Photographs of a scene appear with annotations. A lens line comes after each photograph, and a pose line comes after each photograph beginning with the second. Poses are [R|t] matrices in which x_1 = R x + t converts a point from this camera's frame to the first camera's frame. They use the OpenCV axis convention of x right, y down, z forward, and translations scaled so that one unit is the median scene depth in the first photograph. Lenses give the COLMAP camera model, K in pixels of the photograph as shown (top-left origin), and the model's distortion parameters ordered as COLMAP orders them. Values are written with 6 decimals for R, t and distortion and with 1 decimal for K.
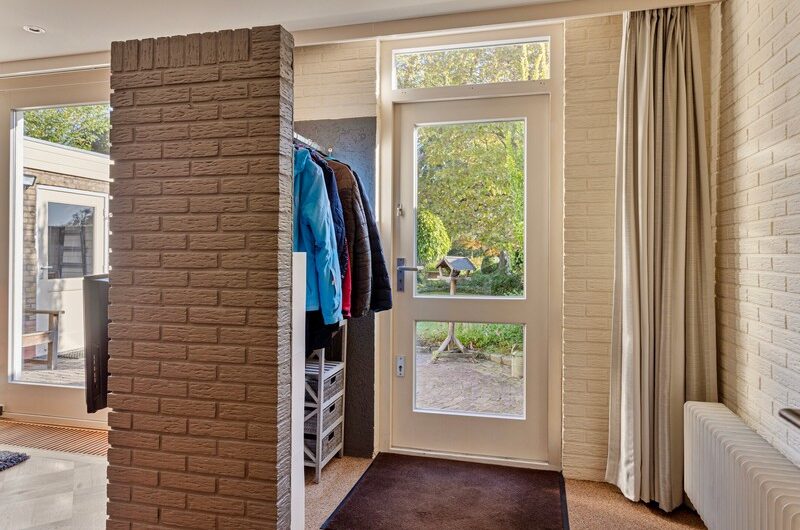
lens RADIAL K [[523.4, 0, 400.6], [0, 523.4, 262.1], [0, 0, 1]] dist [0.009965, 0.006249]
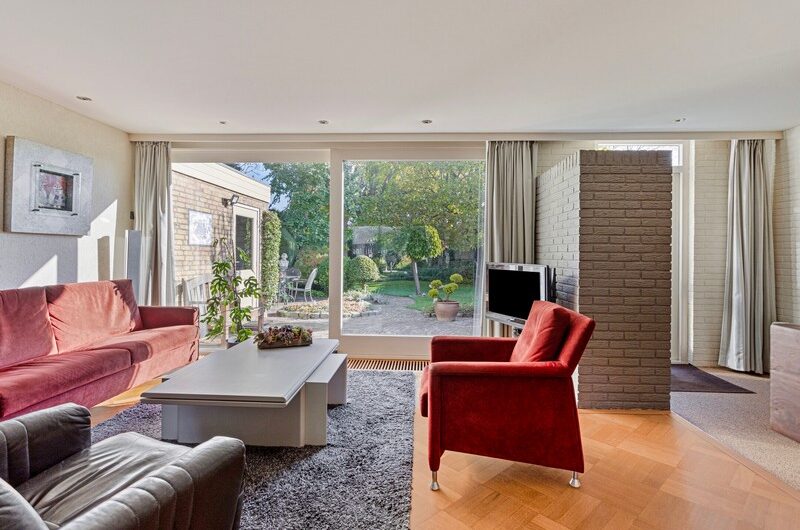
lens RADIAL K [[403.5, 0, 400.4], [0, 403.5, 260.2], [0, 0, 1]] dist [0.000789, 0.000236]
pose [[0.978536, 0.000857, 0.206073, -1.602280], [-0.000953, 0.999999, 0.000368, 0.008011], [-0.206073, -0.000557, 0.978537, -0.398224]]
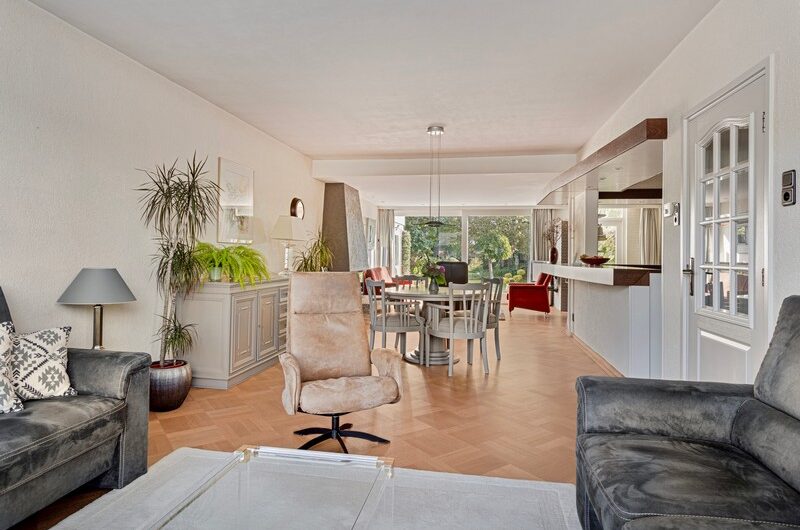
lens RADIAL K [[465.7, 0, 398.9], [0, 465.7, 259.7], [0, 0, 1]] dist [0.002506, 0.000220]
pose [[0.997265, 0.005459, 0.073701, -2.804948], [-0.005001, 0.999967, -0.006403, 0.053062], [-0.073734, 0.006017, 0.997260, -4.100789]]
